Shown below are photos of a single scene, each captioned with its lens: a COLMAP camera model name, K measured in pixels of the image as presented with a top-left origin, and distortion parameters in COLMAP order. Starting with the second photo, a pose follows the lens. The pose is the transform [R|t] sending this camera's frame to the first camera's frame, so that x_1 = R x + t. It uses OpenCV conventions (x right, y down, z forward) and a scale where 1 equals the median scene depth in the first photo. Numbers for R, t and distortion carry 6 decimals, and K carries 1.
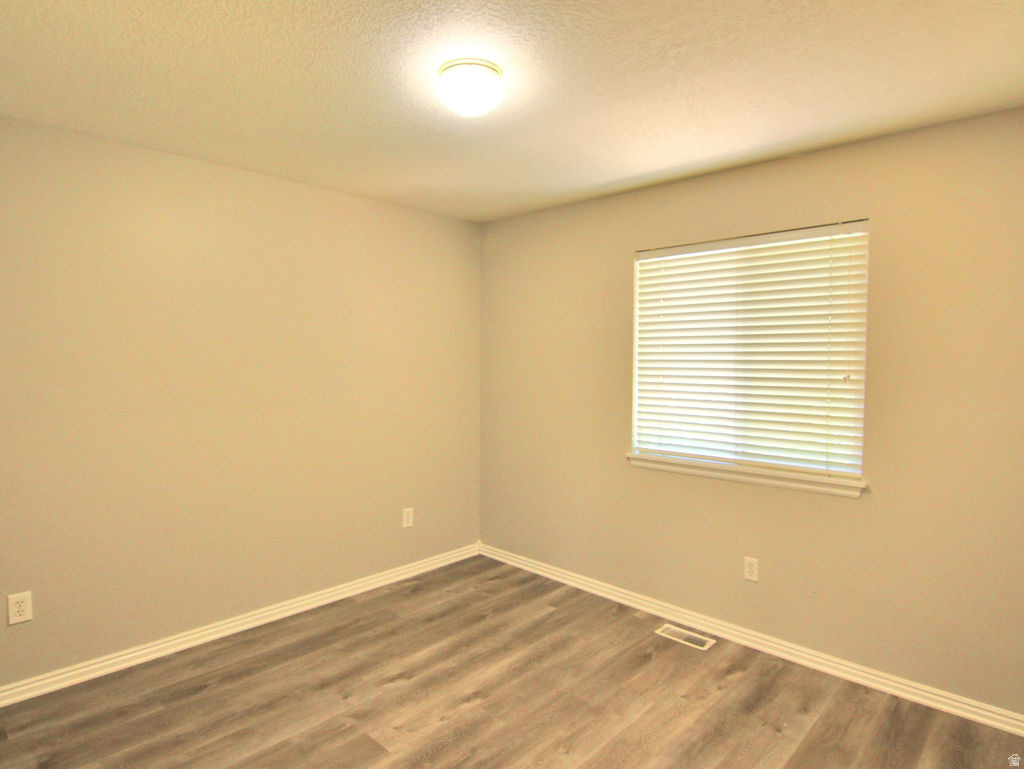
lens RADIAL K [[588.6, 0, 512.0], [0, 588.6, 384.5], [0, 0, 1]] dist [-0.002176, -0.002573]
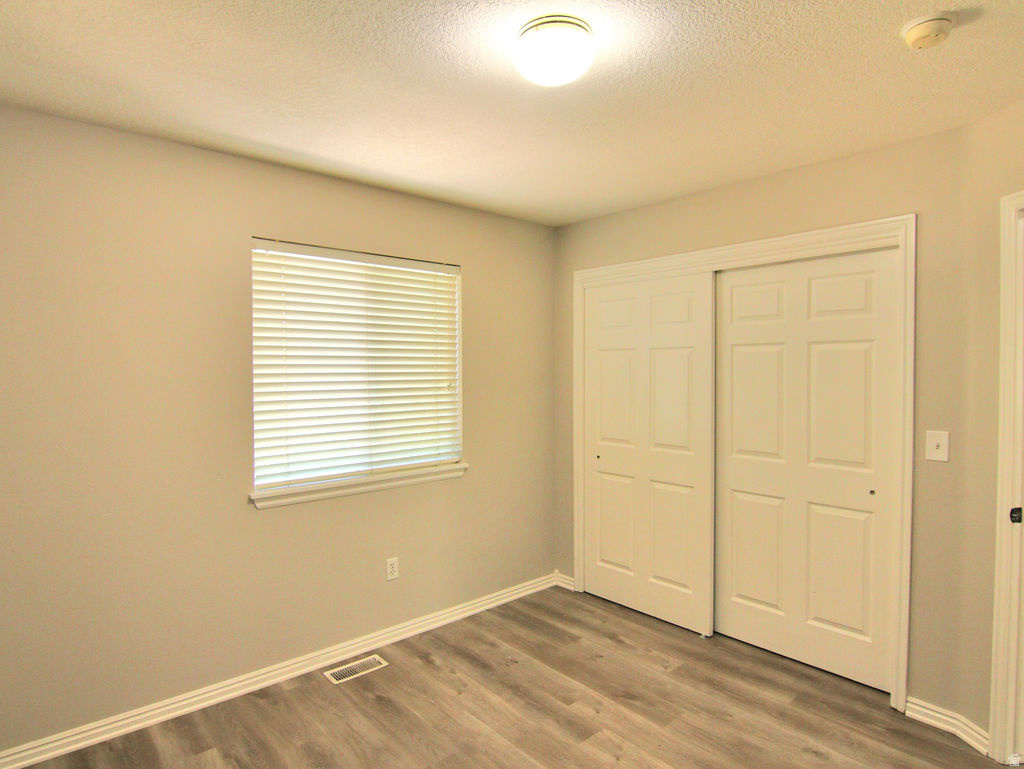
lens RADIAL K [[588.6, 0, 512.0], [0, 588.6, 384.5], [0, 0, 1]] dist [-0.002176, -0.002573]
pose [[0.091077, -0.031314, 0.995351, -0.653567], [0.048748, 0.998447, 0.026950, -0.038959], [-0.994650, 0.046067, 0.092463, 0.703724]]
